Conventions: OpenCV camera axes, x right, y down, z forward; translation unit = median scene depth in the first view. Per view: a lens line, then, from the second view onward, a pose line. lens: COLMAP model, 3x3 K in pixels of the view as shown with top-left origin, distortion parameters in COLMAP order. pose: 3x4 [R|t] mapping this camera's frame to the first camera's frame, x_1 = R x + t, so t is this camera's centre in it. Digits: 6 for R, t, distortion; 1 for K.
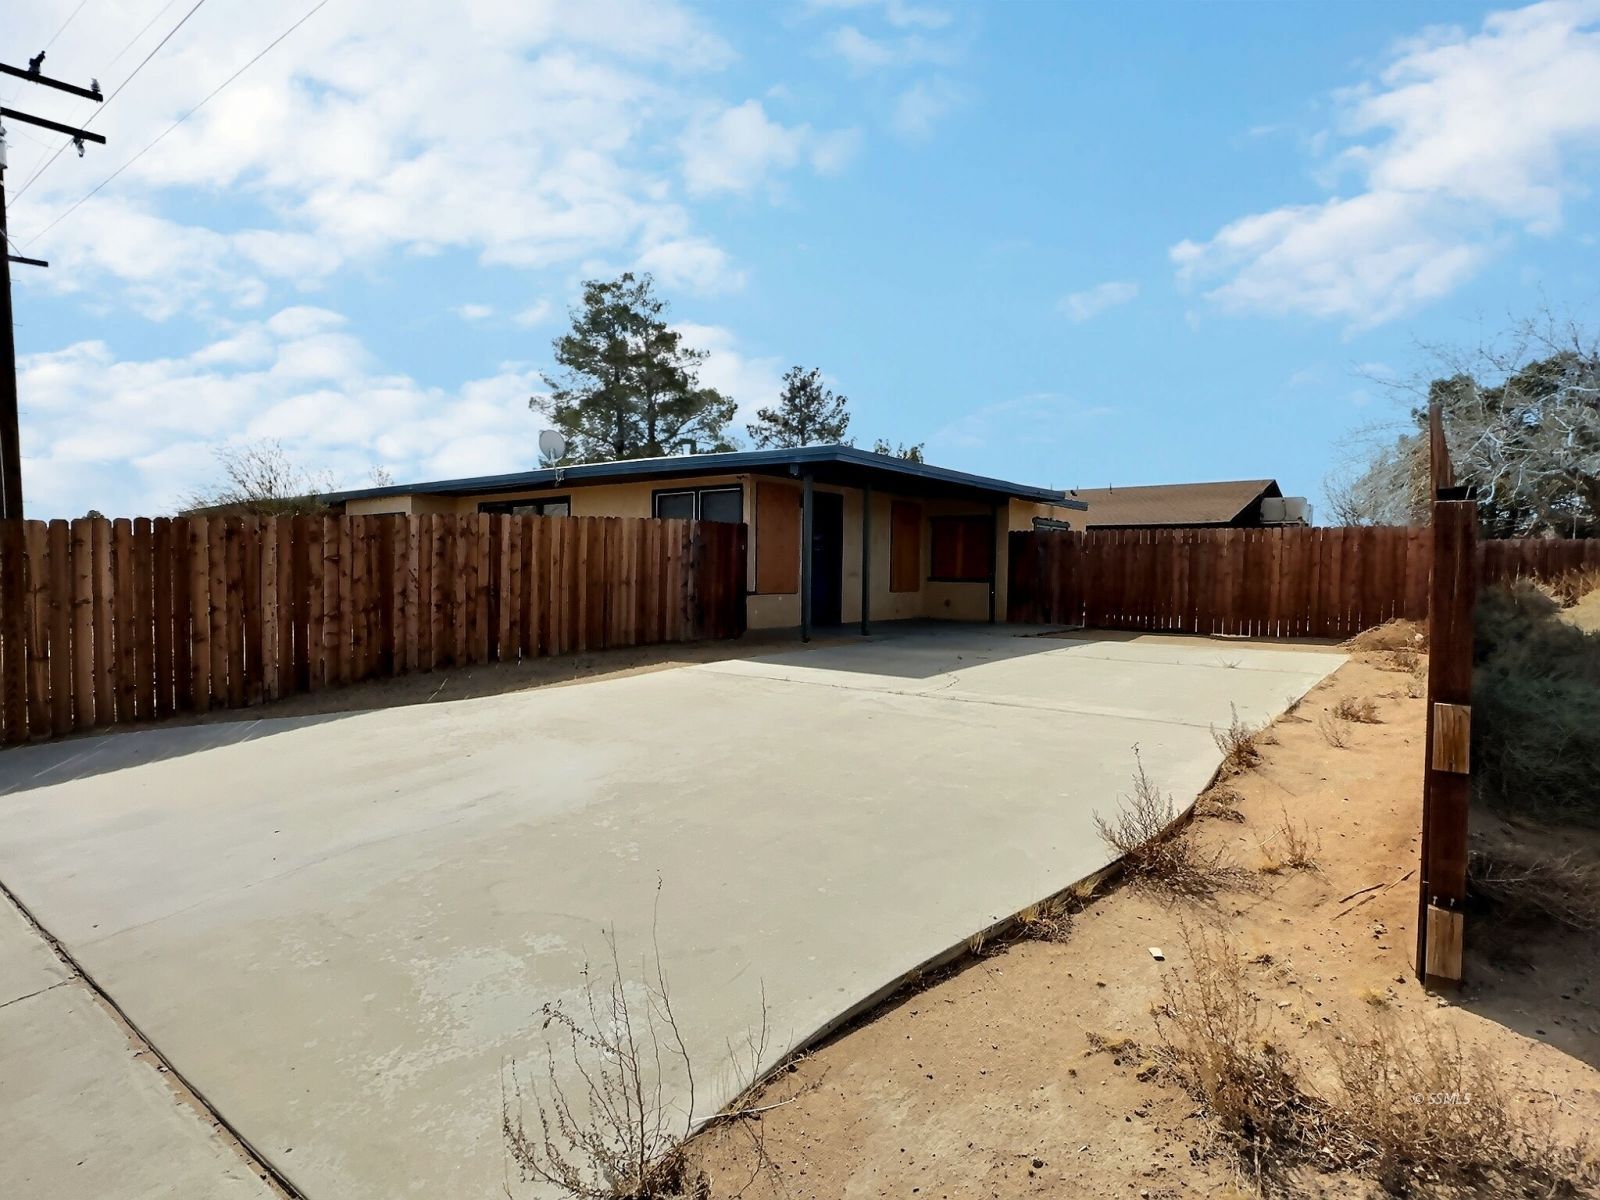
lens RADIAL K [[897.4, 0, 800.0], [0, 897.4, 600.0], [0, 0, 1]] dist [-0.004647, 0.001329]
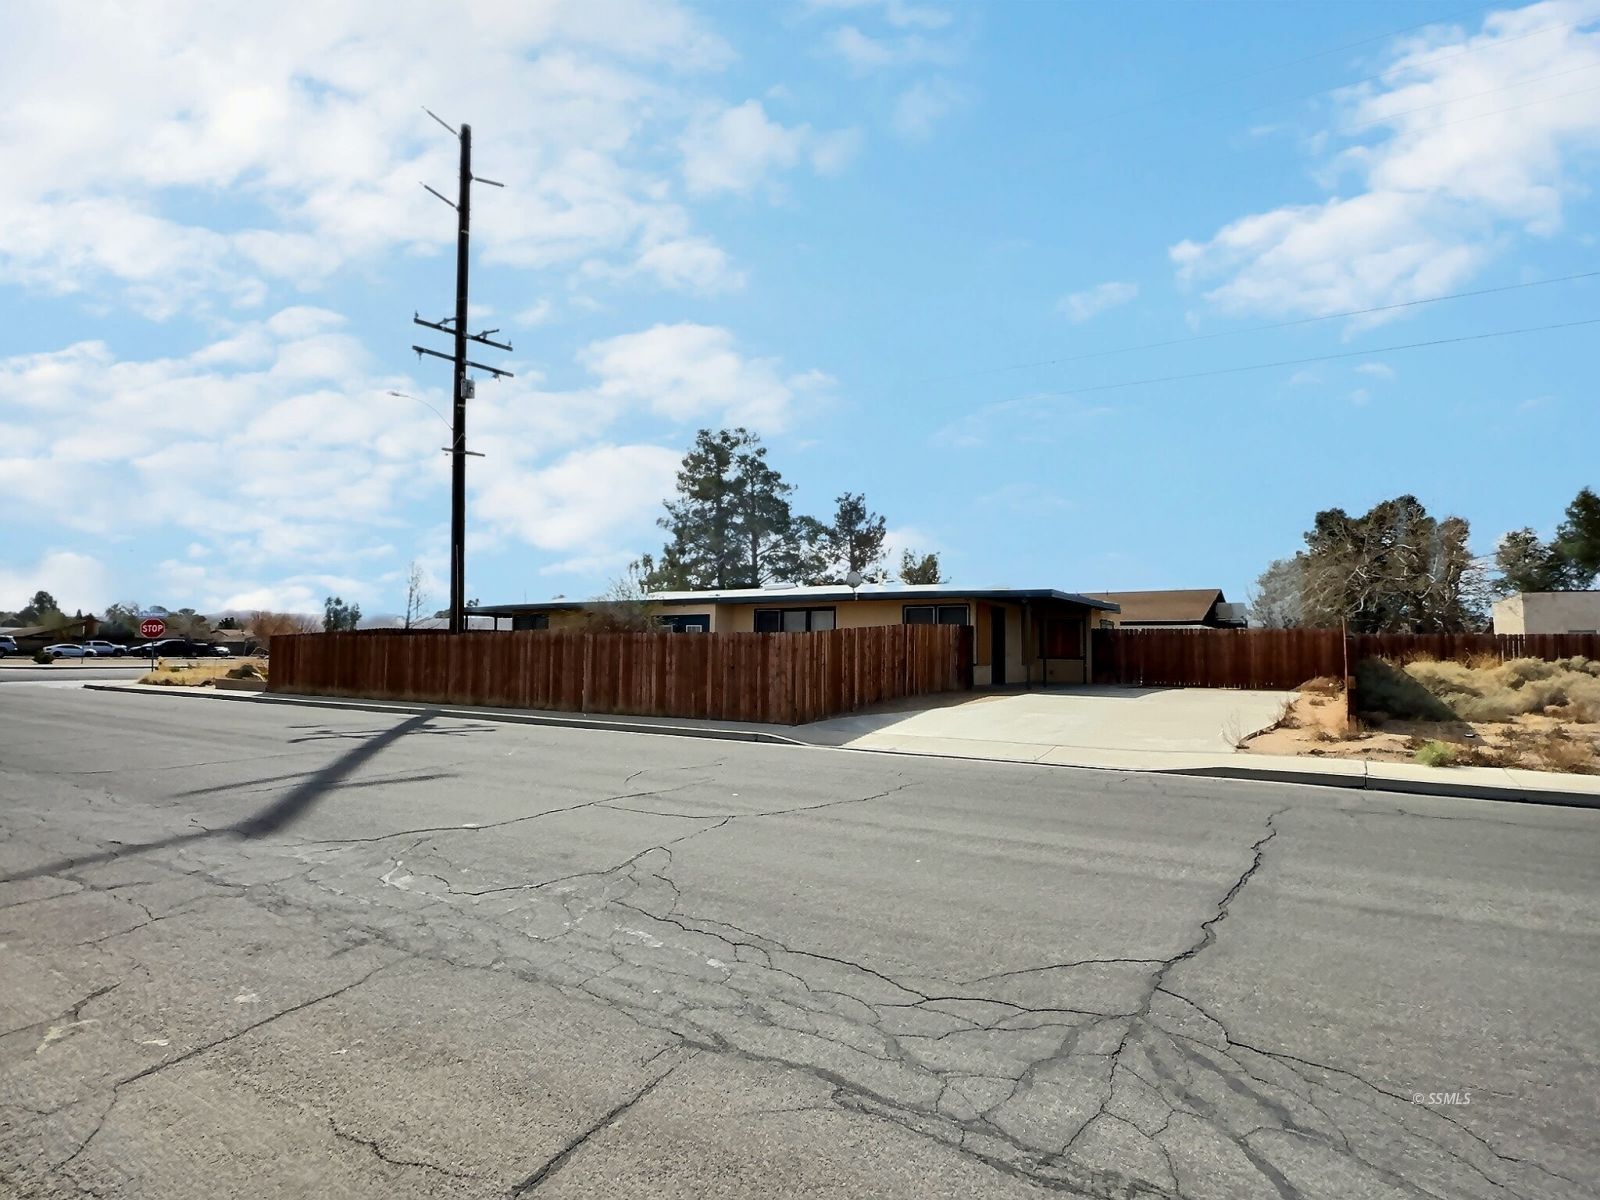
lens RADIAL K [[897.4, 0, 800.0], [0, 897.4, 600.0], [0, 0, 1]] dist [-0.004647, 0.001329]
pose [[0.995785, 0.004952, 0.091584, -0.467852], [0.003430, 0.995833, -0.091134, 0.021216], [-0.091654, 0.091064, 0.991618, -0.620936]]
